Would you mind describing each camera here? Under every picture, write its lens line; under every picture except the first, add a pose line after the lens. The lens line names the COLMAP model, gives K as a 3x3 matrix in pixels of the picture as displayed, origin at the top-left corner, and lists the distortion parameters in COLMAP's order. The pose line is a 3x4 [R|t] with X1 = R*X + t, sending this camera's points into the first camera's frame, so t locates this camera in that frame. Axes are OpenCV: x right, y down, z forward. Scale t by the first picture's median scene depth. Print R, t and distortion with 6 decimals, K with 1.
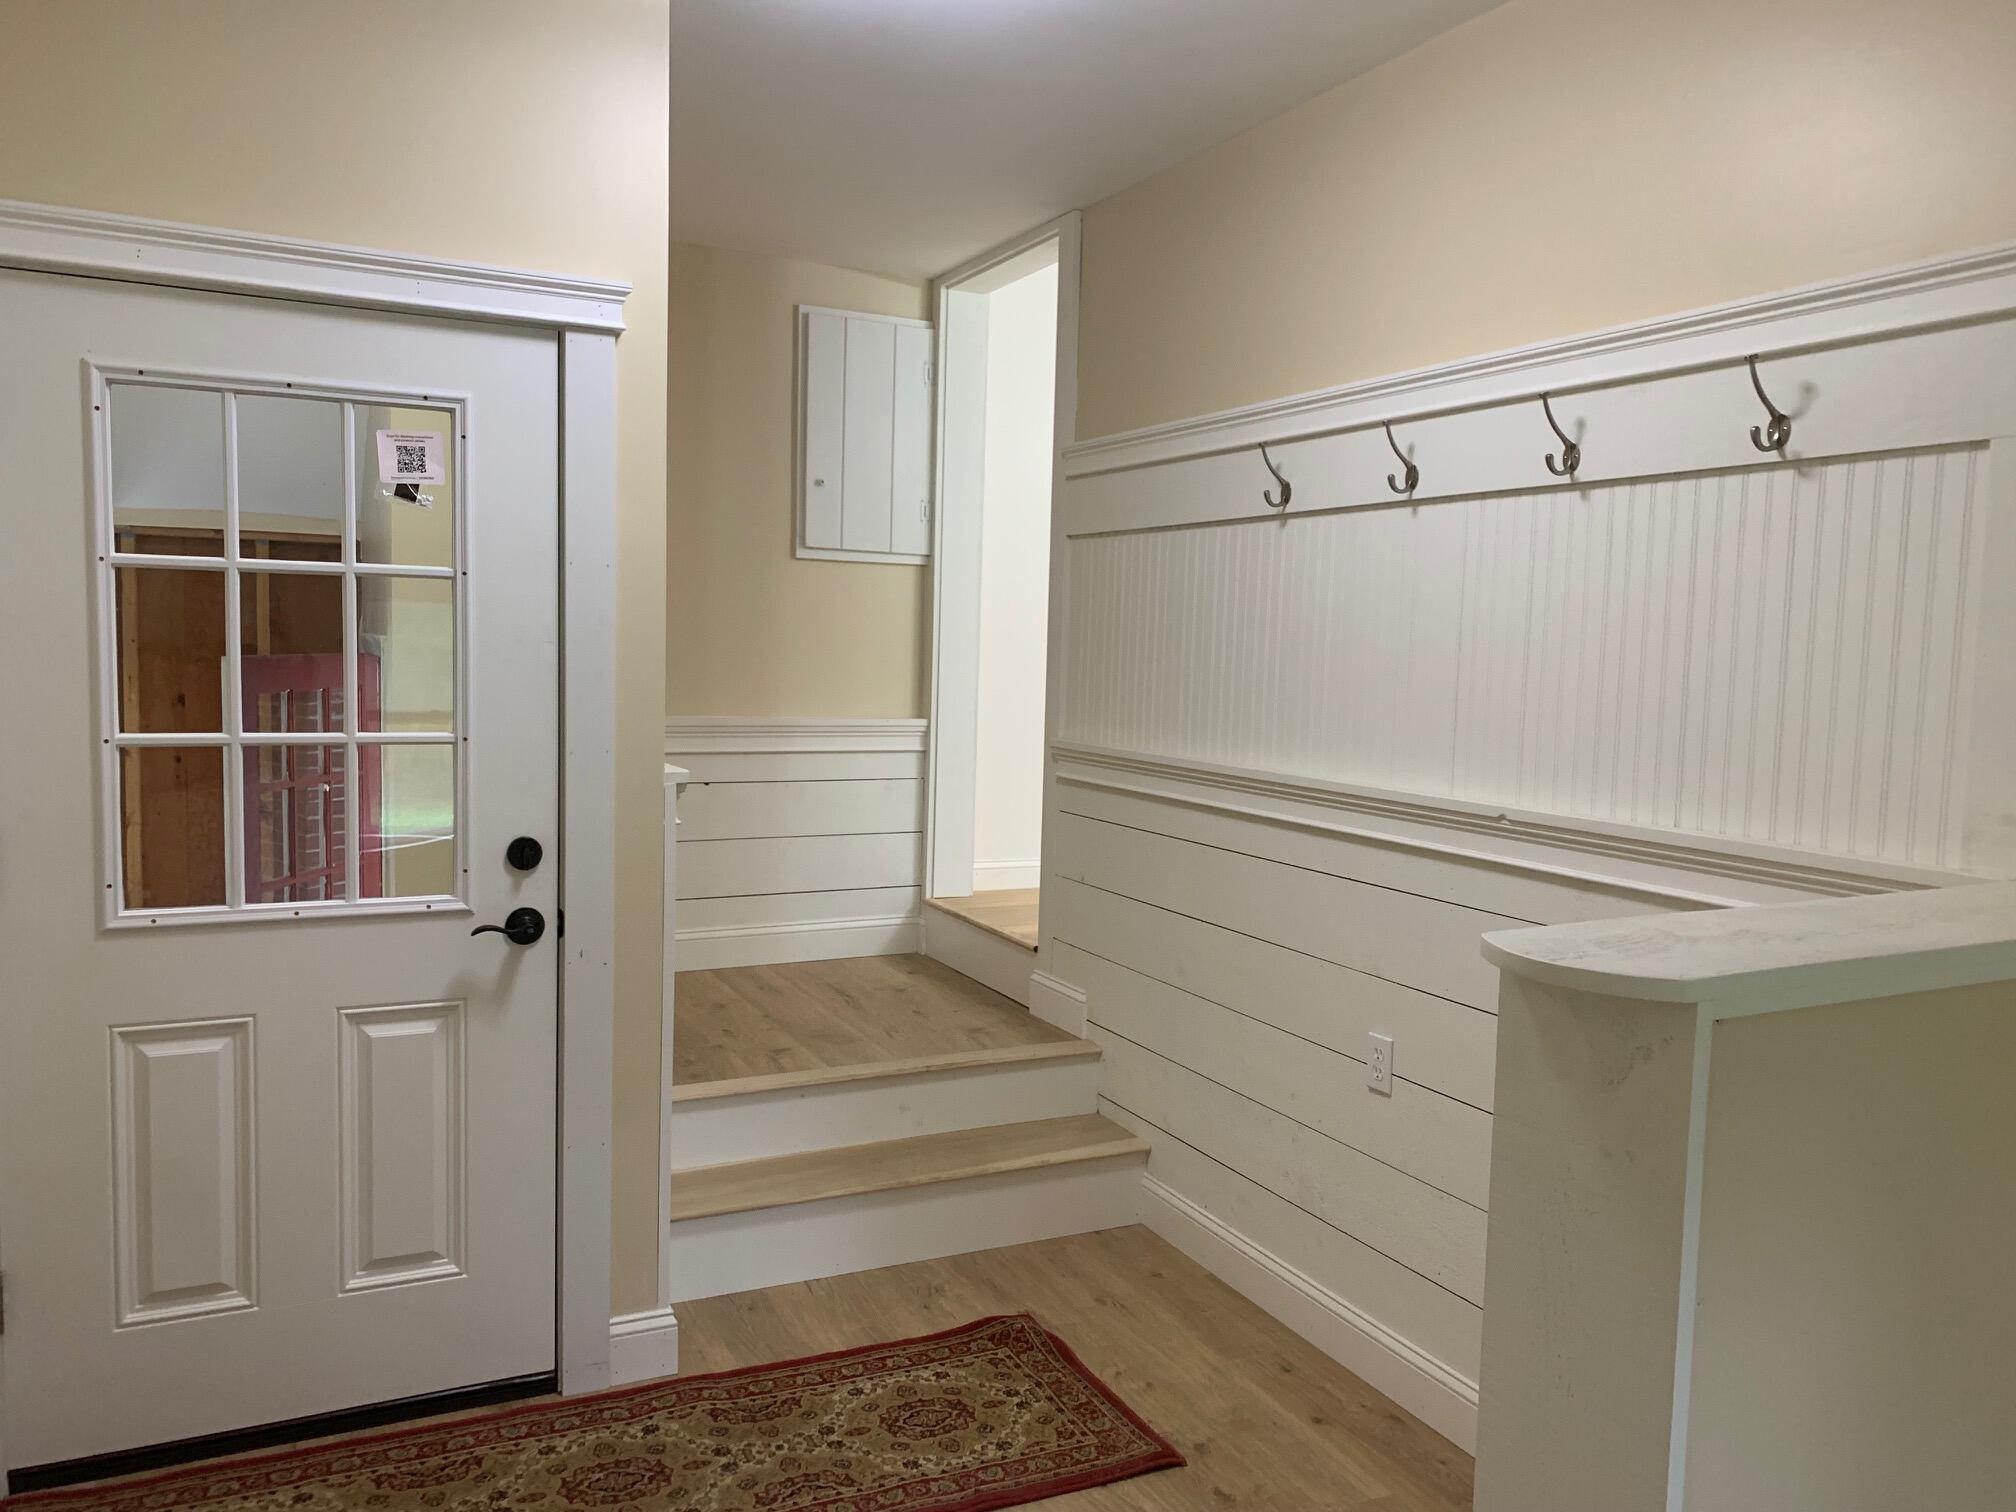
lens RADIAL K [[1524.8, 0, 1008.0], [0, 1524.8, 756.0], [0, 0, 1]] dist [0.001291, -0.000193]
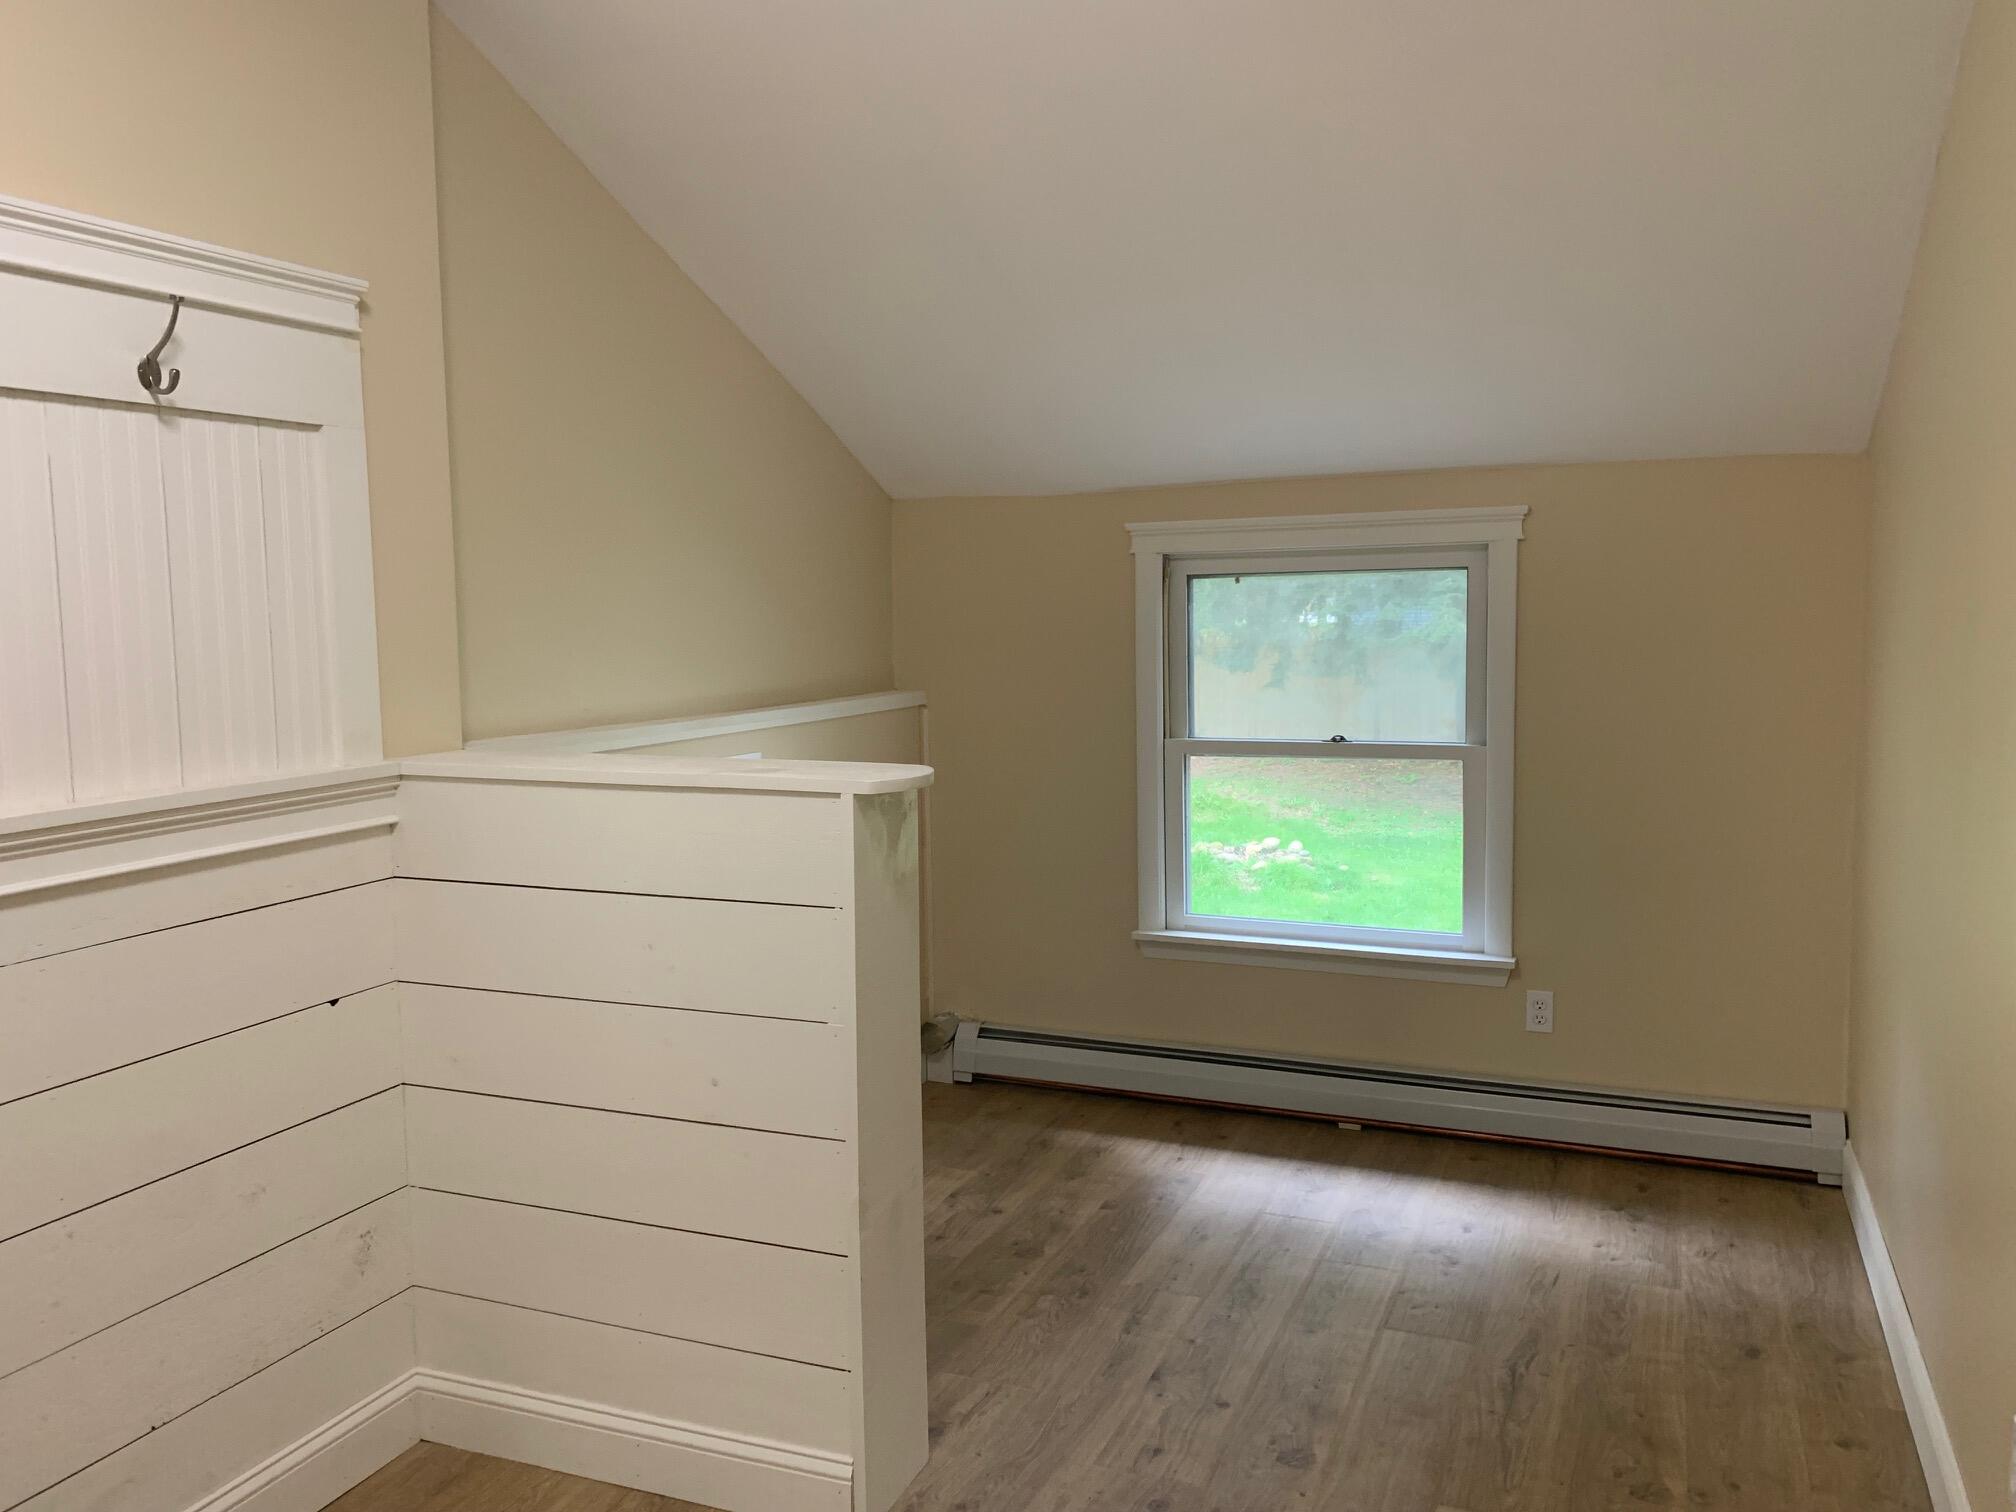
lens RADIAL K [[1524.8, 0, 1008.0], [0, 1524.8, 756.0], [0, 0, 1]] dist [0.001291, -0.000193]
pose [[-0.652937, -0.094634, 0.751477, -0.606653], [0.057259, 0.983157, 0.173560, -0.107513], [-0.755245, 0.156353, -0.636521, 1.223360]]
